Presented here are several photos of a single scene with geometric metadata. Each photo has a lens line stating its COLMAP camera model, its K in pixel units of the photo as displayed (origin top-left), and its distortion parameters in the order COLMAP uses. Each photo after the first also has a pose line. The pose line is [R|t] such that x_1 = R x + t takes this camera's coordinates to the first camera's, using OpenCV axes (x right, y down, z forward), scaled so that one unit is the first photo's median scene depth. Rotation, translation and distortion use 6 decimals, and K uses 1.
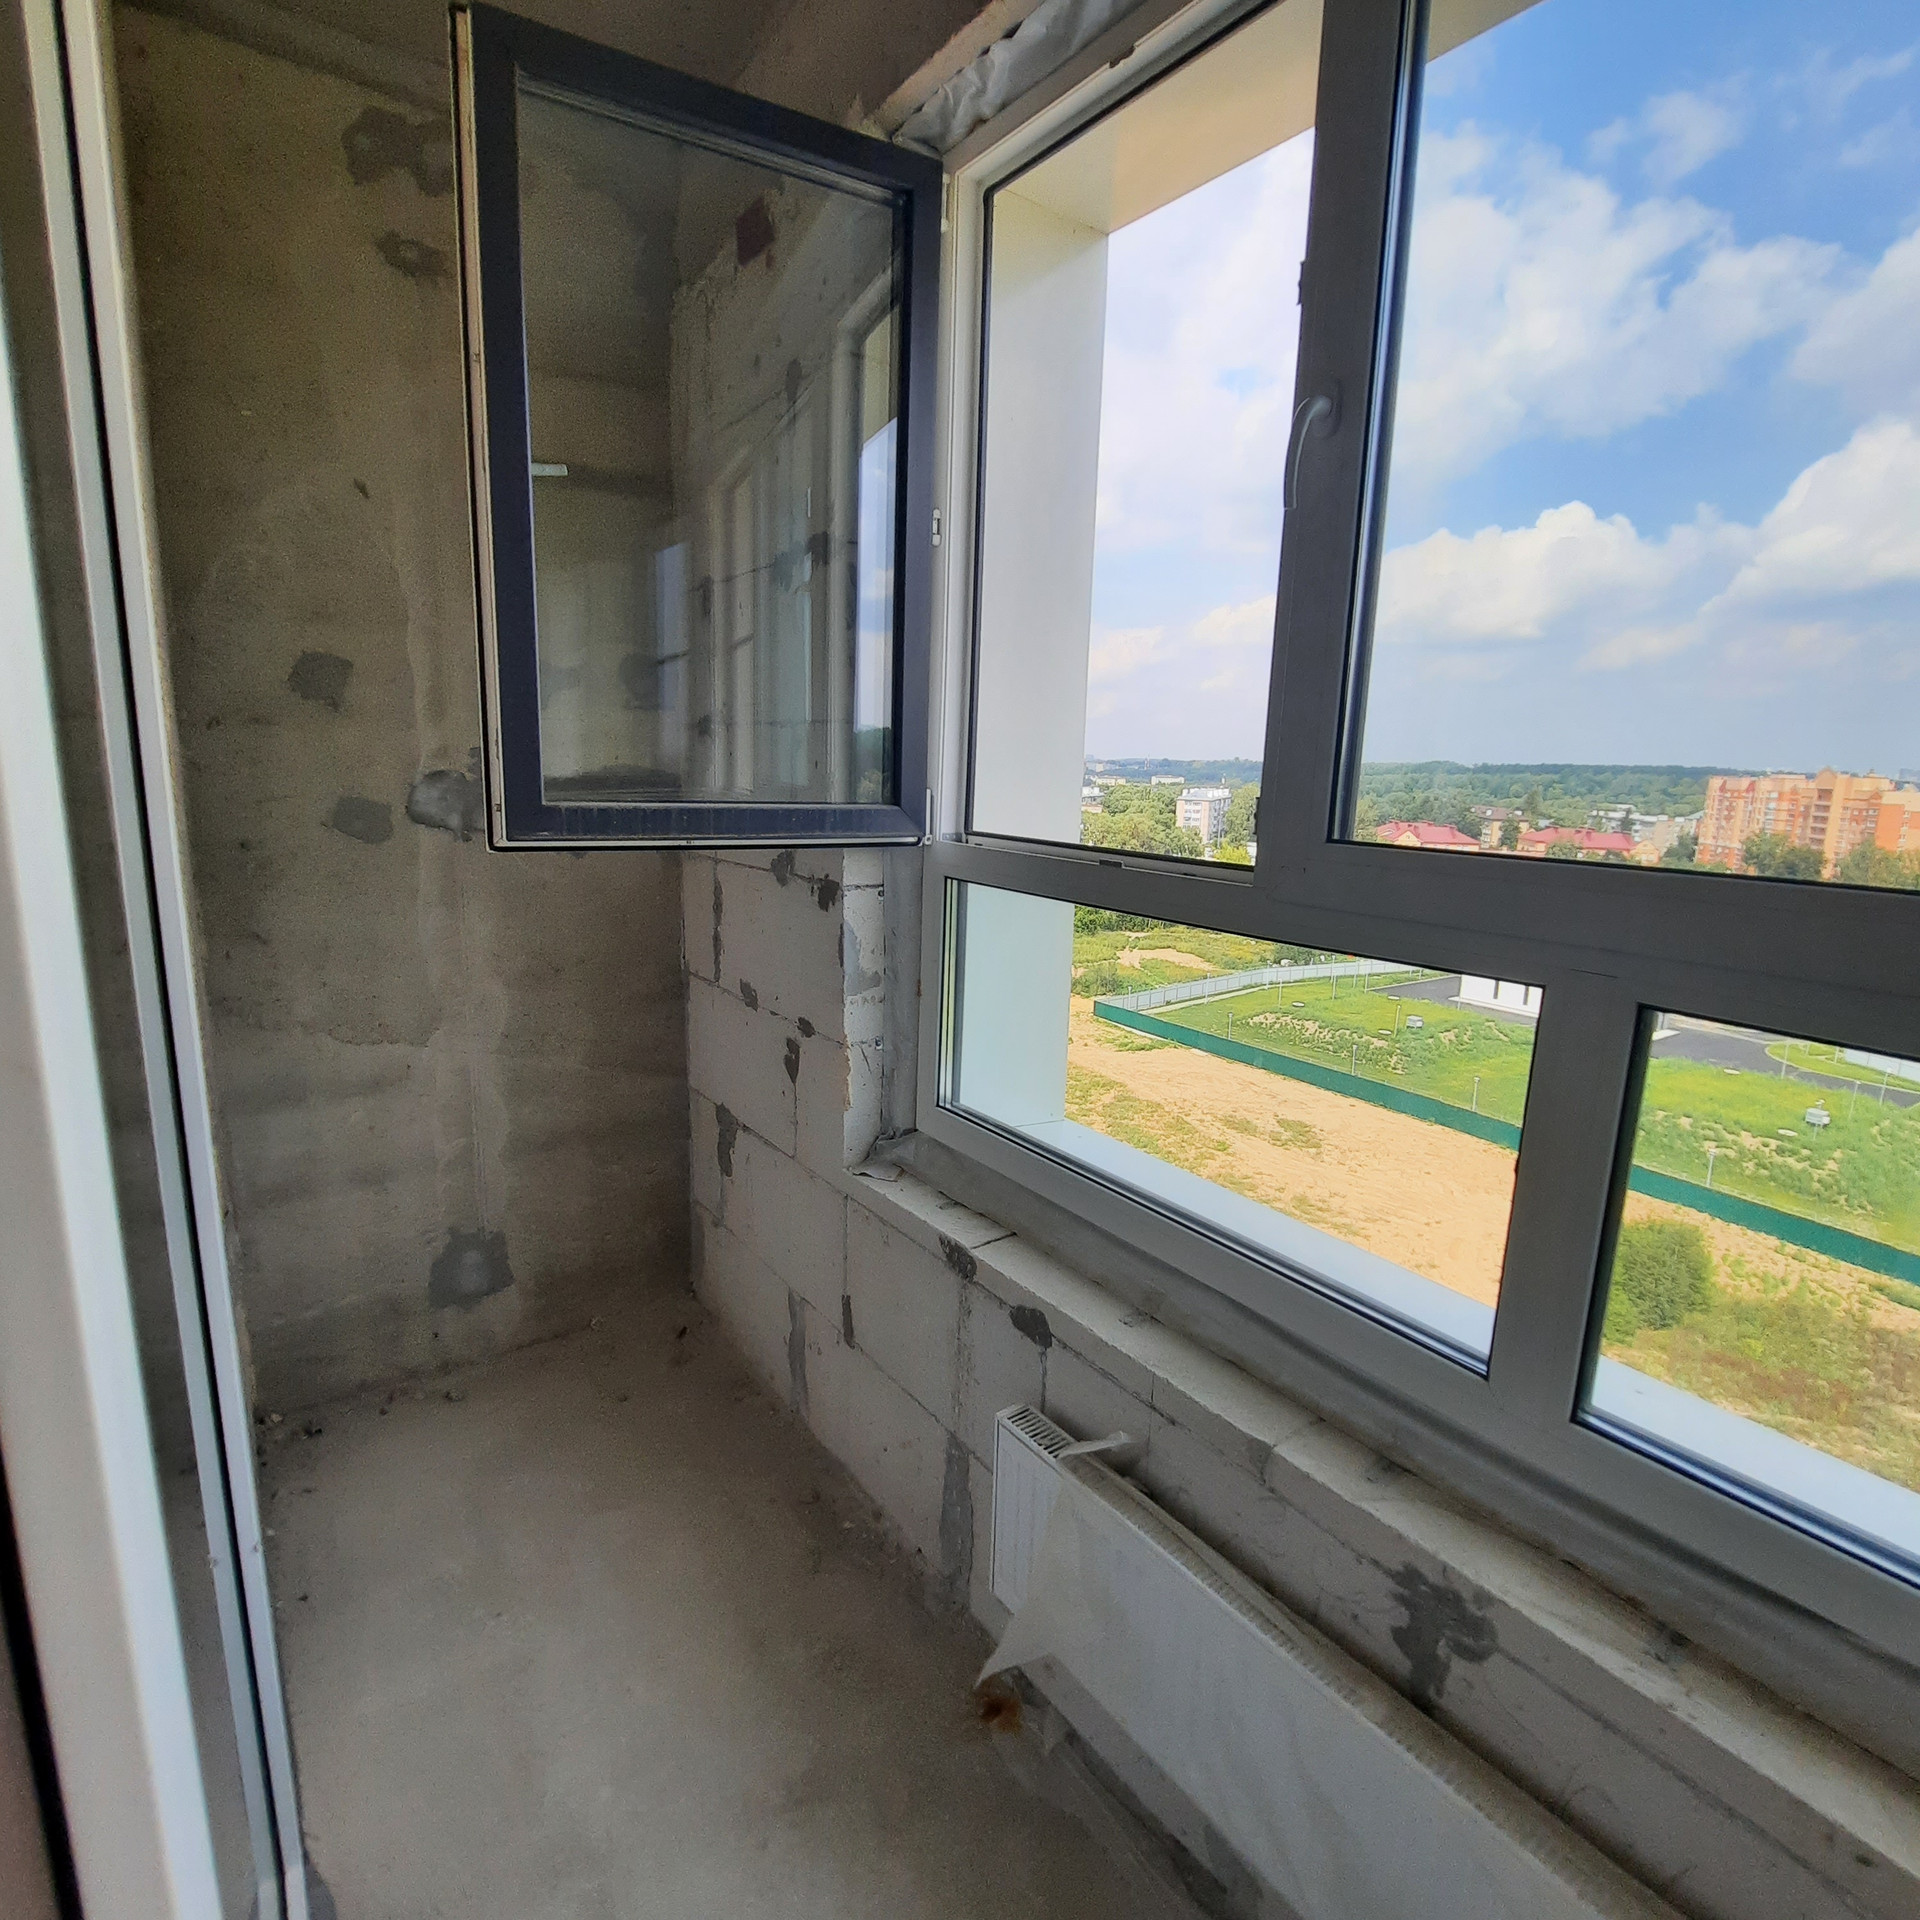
lens RADIAL K [[1022.6, 0, 952.5], [0, 1022.6, 960.3], [0, 0, 1]] dist [-0.008625, 0.000317]
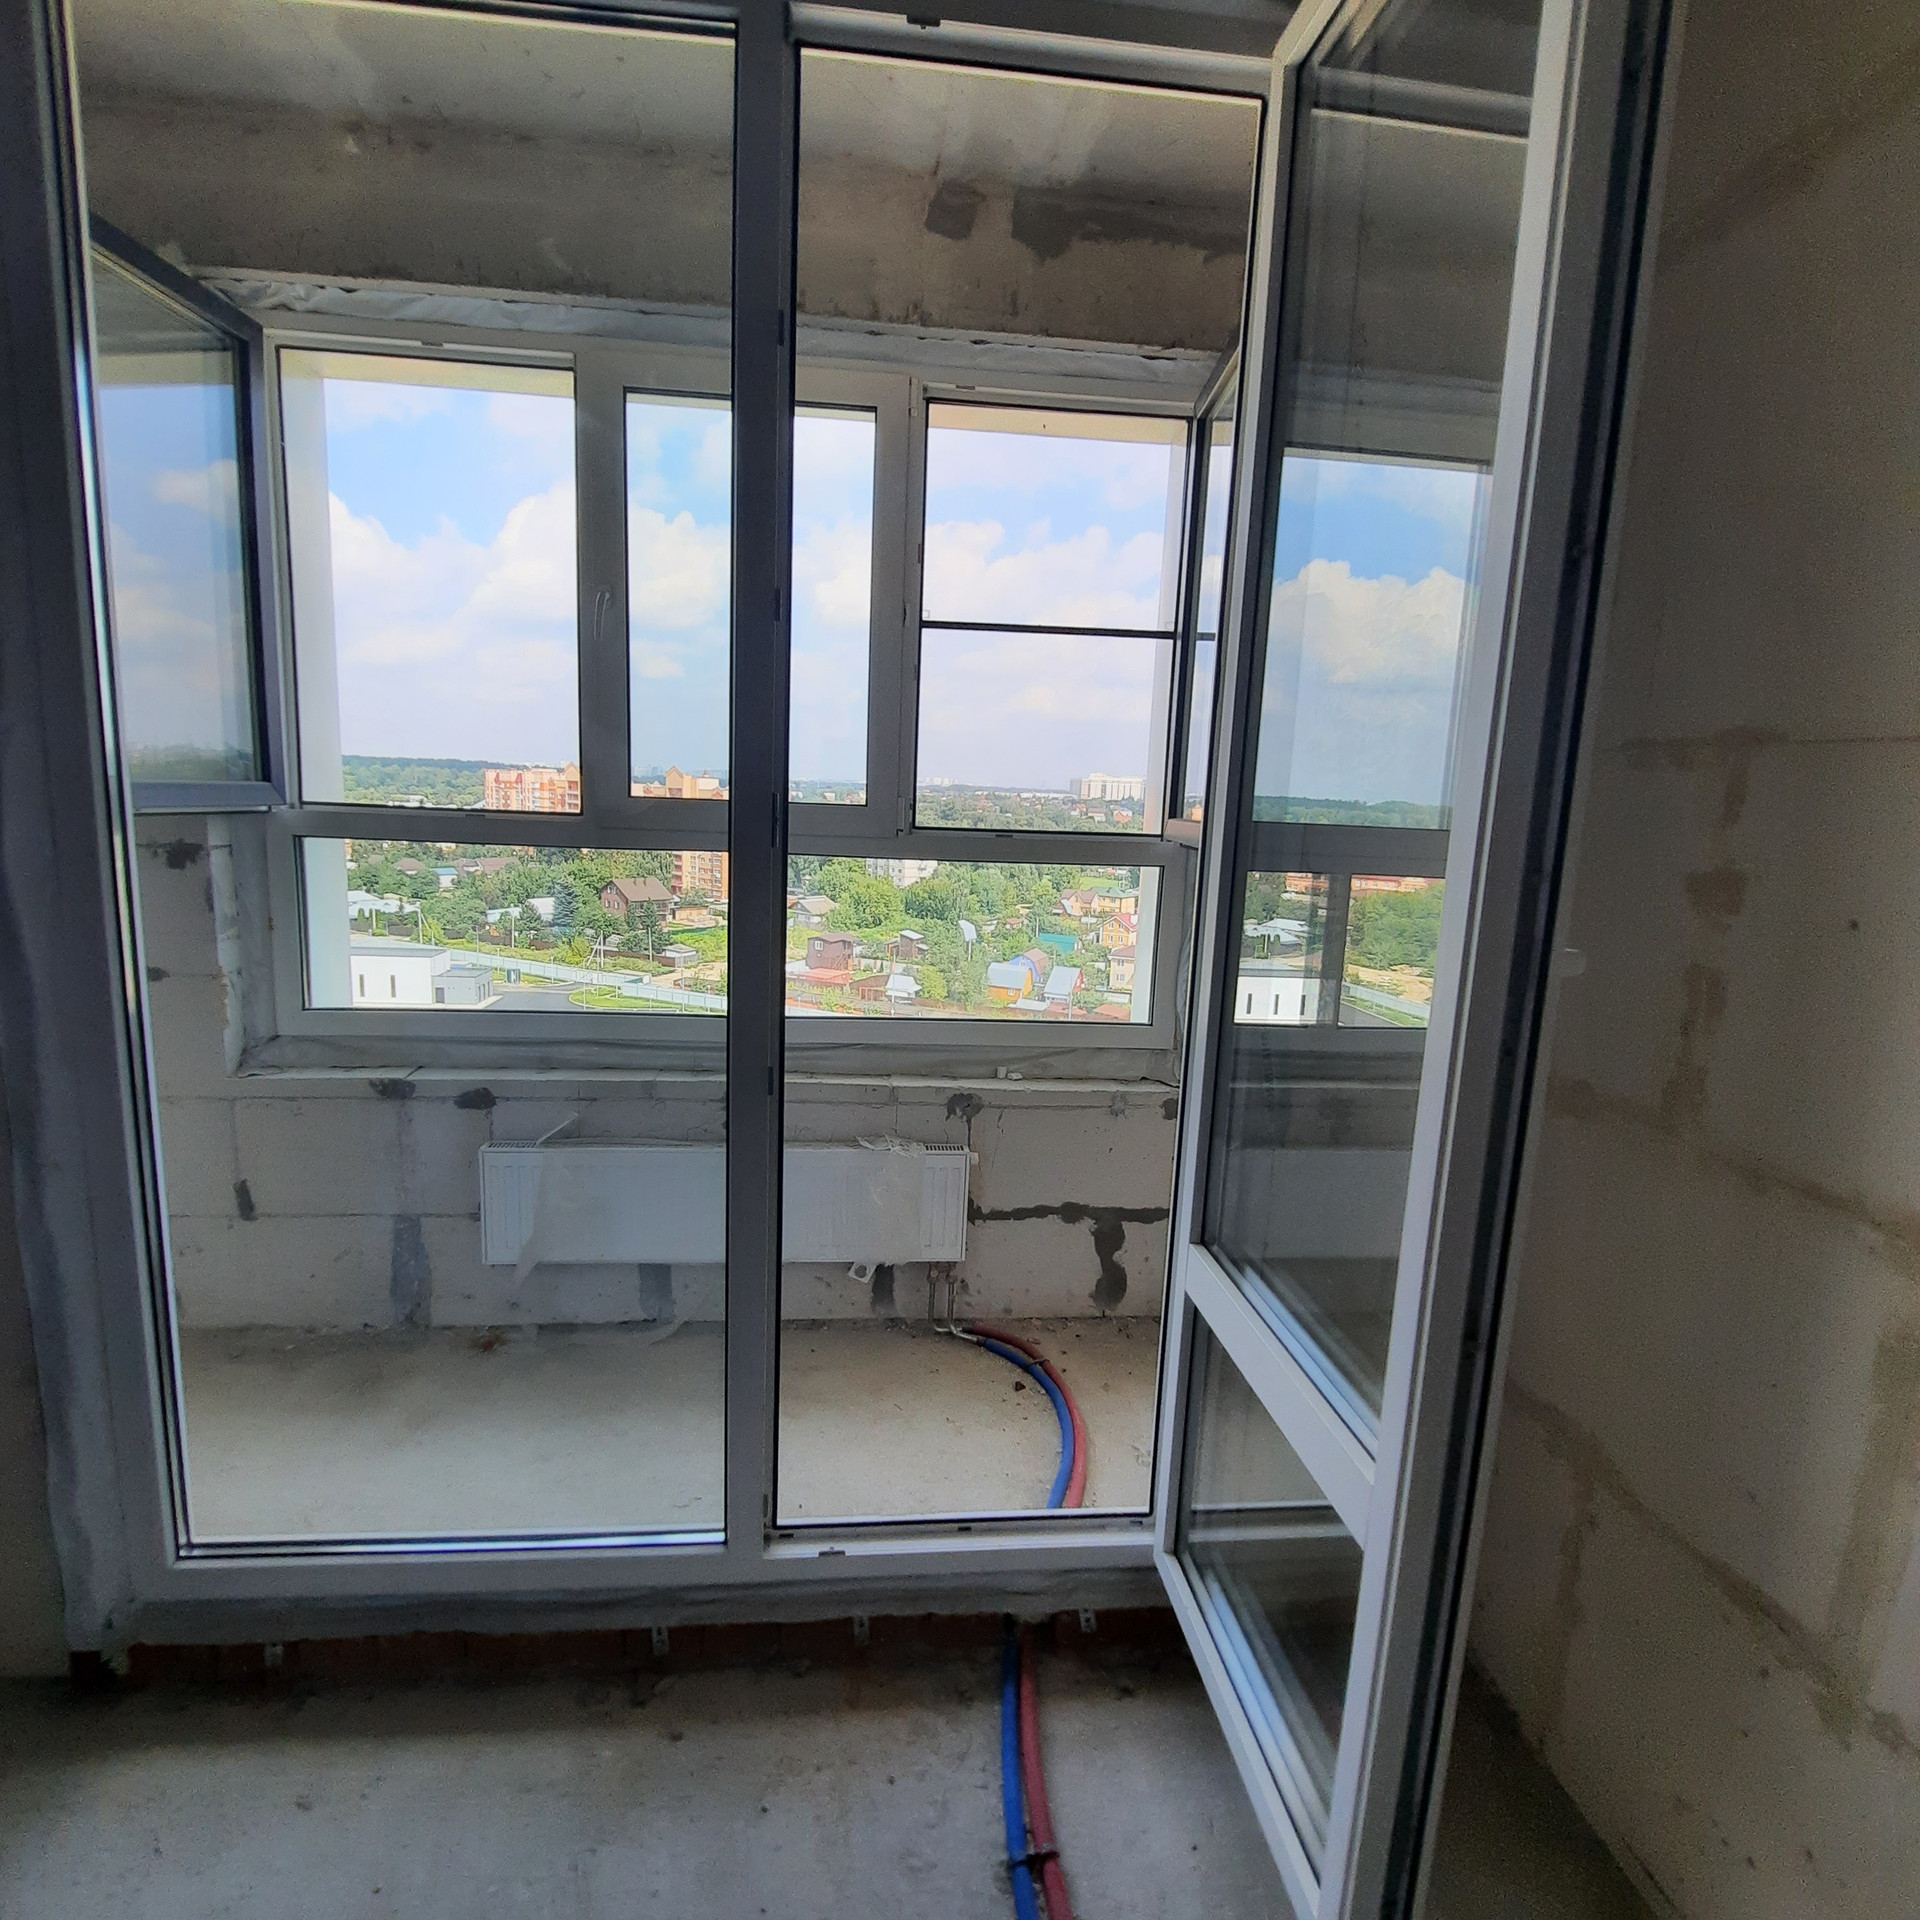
lens RADIAL K [[1022.6, 0, 955.3], [0, 1022.6, 959.1], [0, 0, 1]] dist [-0.008625, 0.000317]
pose [[0.489026, -0.144243, 0.860260, -0.737491], [0.133836, 0.986962, 0.089407, 0.073287], [-0.861941, 0.071411, 0.501955, -0.399664]]
